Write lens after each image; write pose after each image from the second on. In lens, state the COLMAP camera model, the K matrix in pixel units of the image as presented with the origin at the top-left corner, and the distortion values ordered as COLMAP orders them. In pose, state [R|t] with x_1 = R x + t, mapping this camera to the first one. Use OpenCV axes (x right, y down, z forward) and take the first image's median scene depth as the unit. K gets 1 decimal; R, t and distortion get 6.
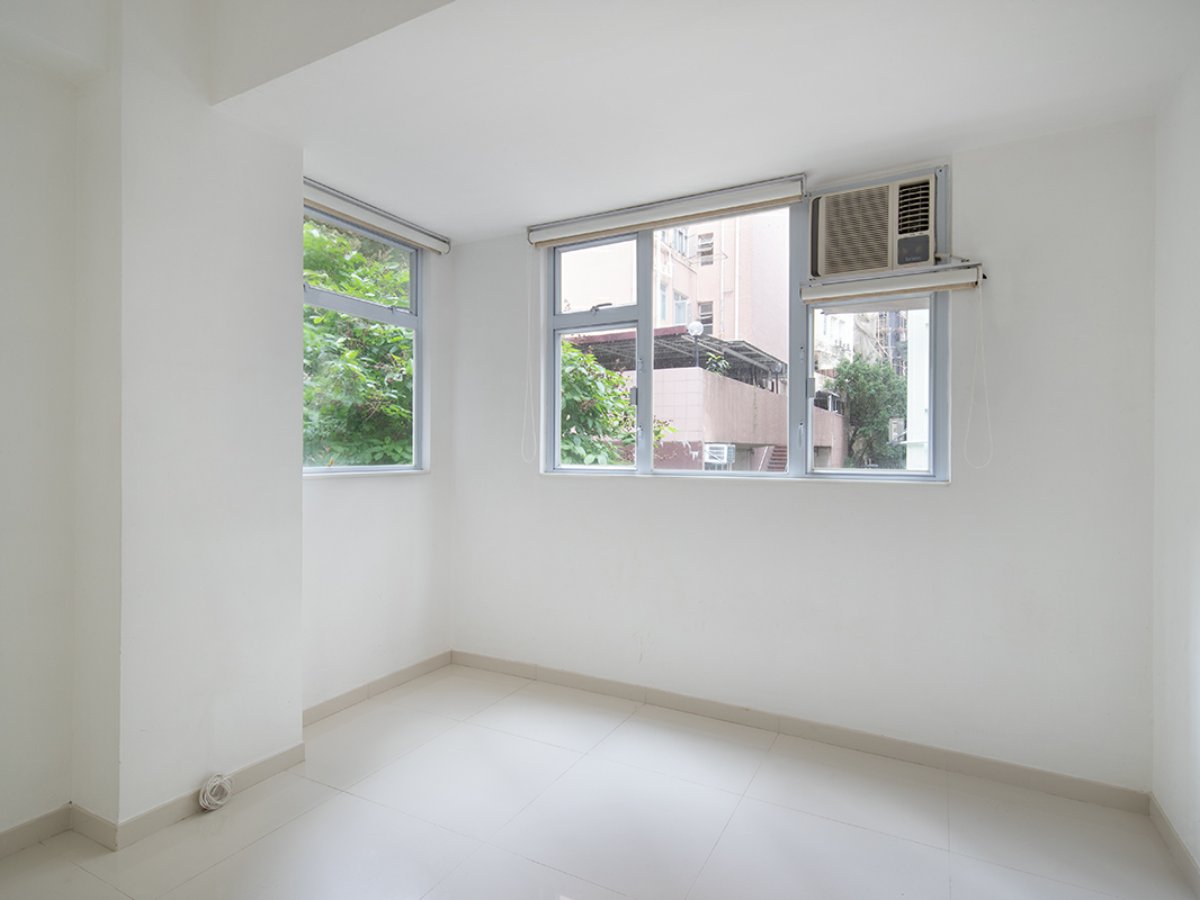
lens RADIAL K [[644.2, 0, 603.1], [0, 644.2, 450.3], [0, 0, 1]] dist [0.010977, -0.000015]
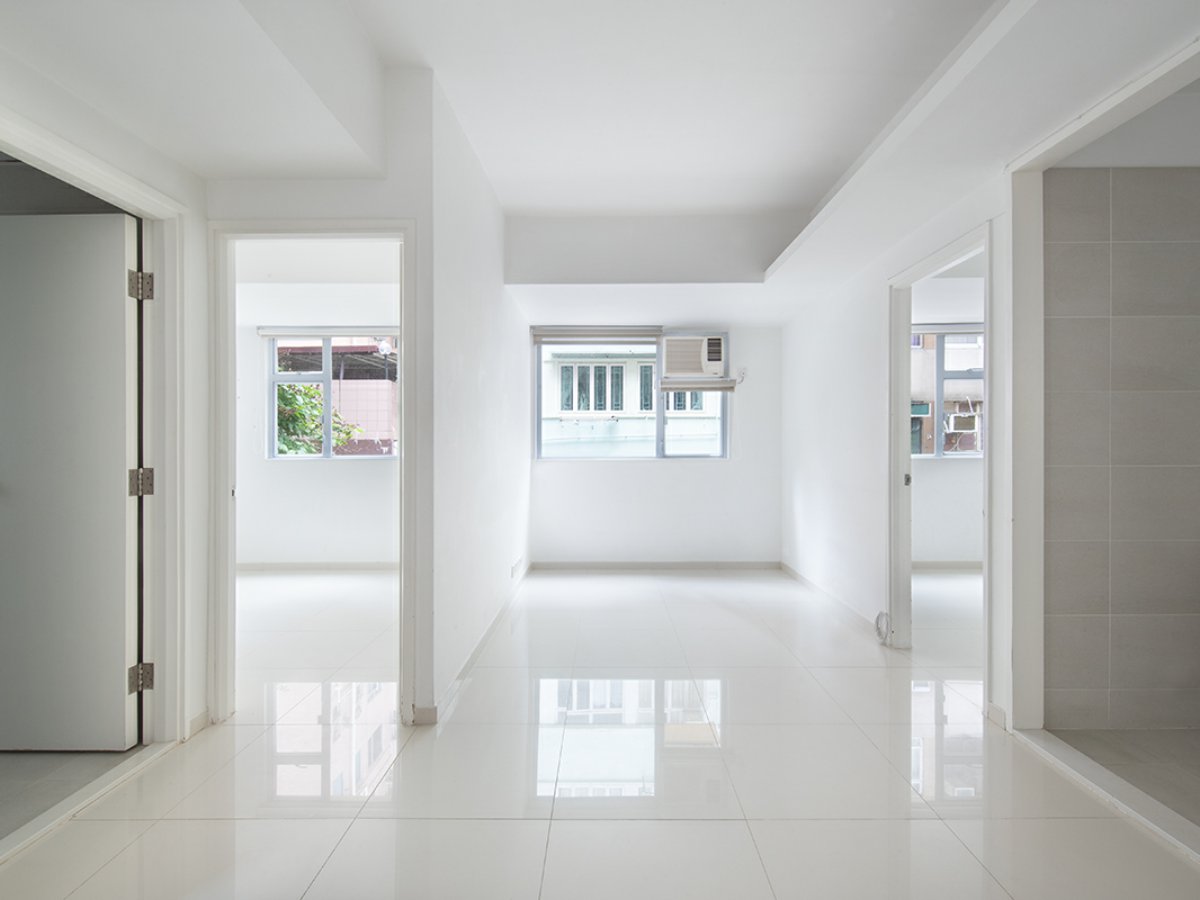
lens RADIAL K [[563.4, 0, 602.0], [0, 563.4, 442.2], [0, 0, 1]] dist [0.014649, -0.000372]
pose [[0.882128, -0.006262, 0.470967, -0.003577], [0.009493, 0.999945, -0.004485, 0.001675], [-0.470913, 0.008428, 0.882139, -0.315993]]
